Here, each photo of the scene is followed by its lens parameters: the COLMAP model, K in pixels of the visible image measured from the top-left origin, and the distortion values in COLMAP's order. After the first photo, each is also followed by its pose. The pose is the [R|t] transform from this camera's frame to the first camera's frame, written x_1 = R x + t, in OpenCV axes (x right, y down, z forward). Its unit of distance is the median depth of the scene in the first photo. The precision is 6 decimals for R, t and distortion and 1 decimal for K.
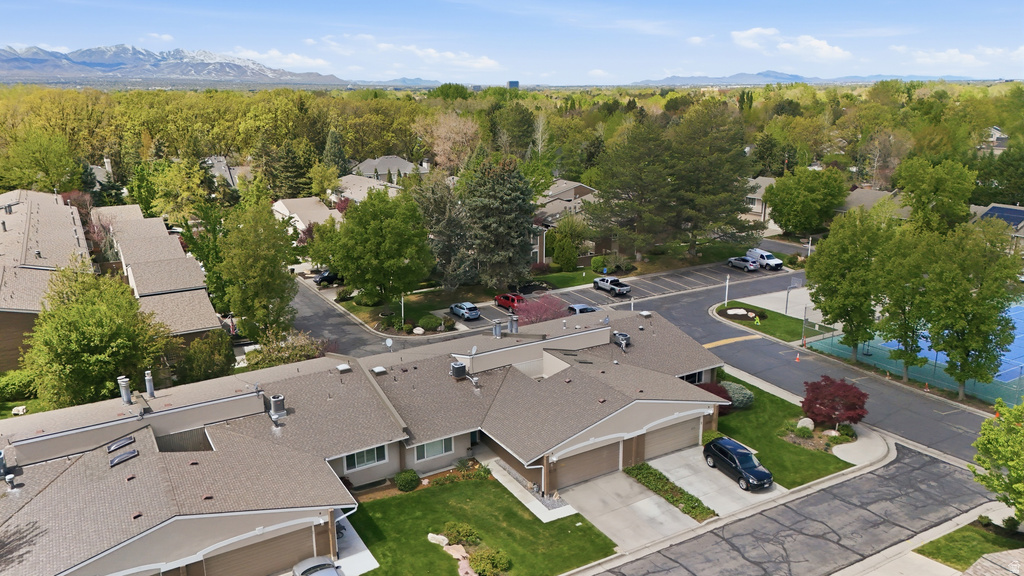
lens RADIAL K [[751.2, 0, 512.2], [0, 751.2, 290.7], [0, 0, 1]] dist [0.084901, -0.085745]
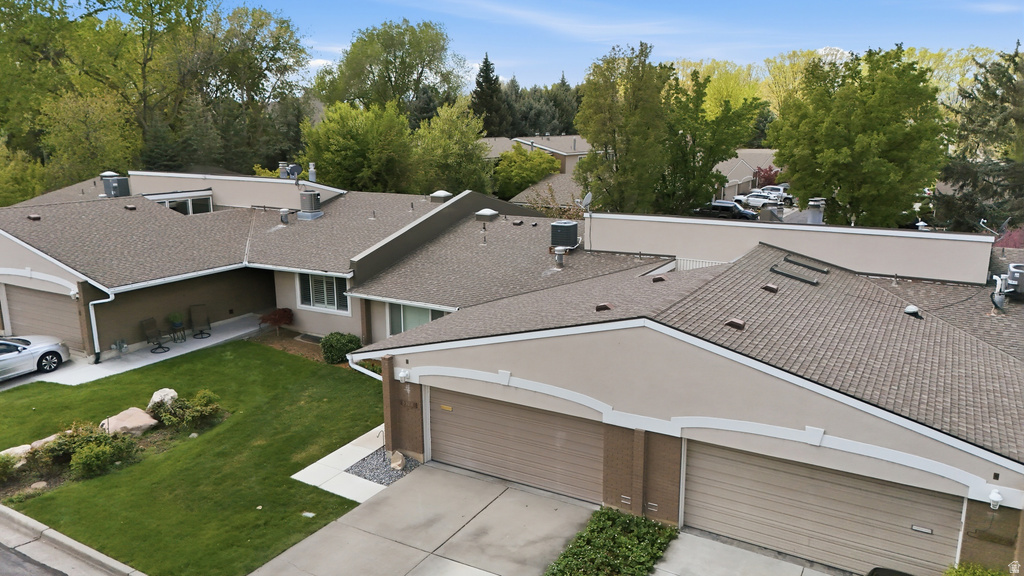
lens RADIAL K [[751.2, 0, 510.6], [0, 751.2, 291.5], [0, 0, 1]] dist [0.084901, -0.085745]
pose [[0.485099, 0.199991, -0.851283, 0.240564], [-0.235988, 0.967317, 0.092774, 0.067222], [0.842015, 0.155888, 0.516440, 0.447849]]
